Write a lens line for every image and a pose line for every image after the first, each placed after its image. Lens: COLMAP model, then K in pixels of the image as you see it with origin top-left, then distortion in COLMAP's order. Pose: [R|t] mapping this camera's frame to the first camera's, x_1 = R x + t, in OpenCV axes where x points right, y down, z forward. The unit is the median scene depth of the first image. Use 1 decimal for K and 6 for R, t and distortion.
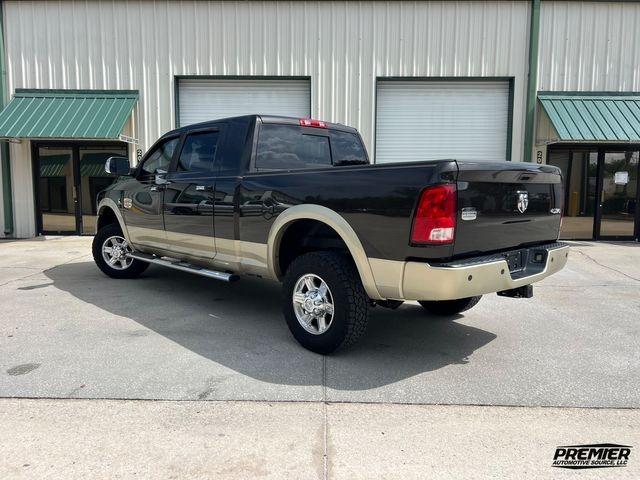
lens RADIAL K [[479.0, 0, 316.7], [0, 479.0, 240.8], [0, 0, 1]] dist [0.035271, -0.036770]
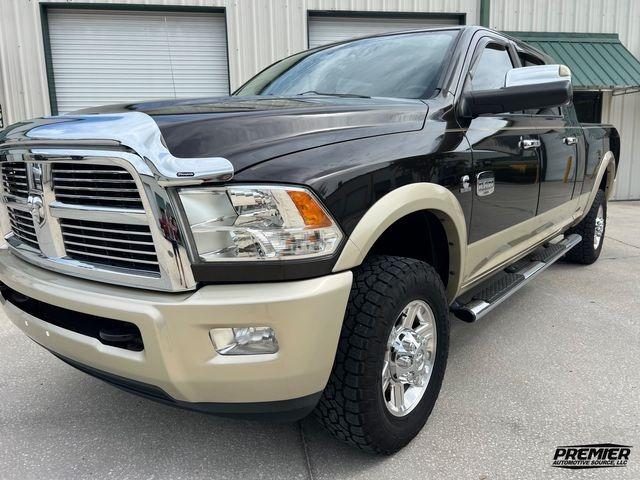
lens RADIAL K [[479.0, 0, 317.5], [0, 479.0, 239.3], [0, 0, 1]] dist [0.035271, -0.036770]
pose [[0.984848, -0.057067, 0.163764, -0.014979], [0.045749, 0.996350, 0.072072, -0.012478], [-0.167279, -0.063488, 0.983863, 0.169383]]
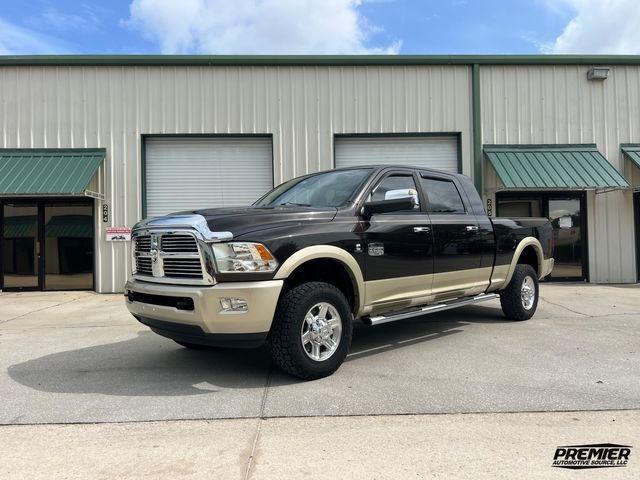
lens RADIAL K [[479.0, 0, 316.5], [0, 479.0, 242.6], [0, 0, 1]] dist [0.035271, -0.036770]
pose [[0.998404, -0.022552, 0.051784, 0.024803], [0.028403, 0.992939, -0.115179, 0.020995], [-0.048821, 0.116466, 0.991994, -0.026371]]
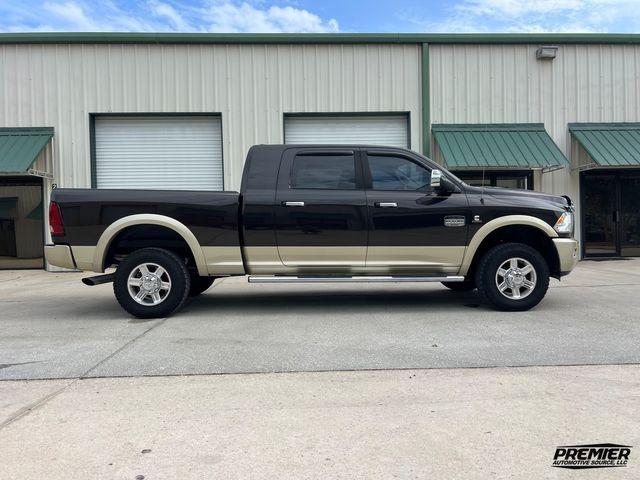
lens RADIAL K [[479.0, 0, 321.4], [0, 479.0, 240.7], [0, 0, 1]] dist [0.035271, -0.036770]
pose [[0.997895, -0.025915, 0.059443, 0.136857], [0.030863, 0.995997, -0.083887, 0.034977], [-0.057031, 0.085545, 0.994701, -0.043552]]
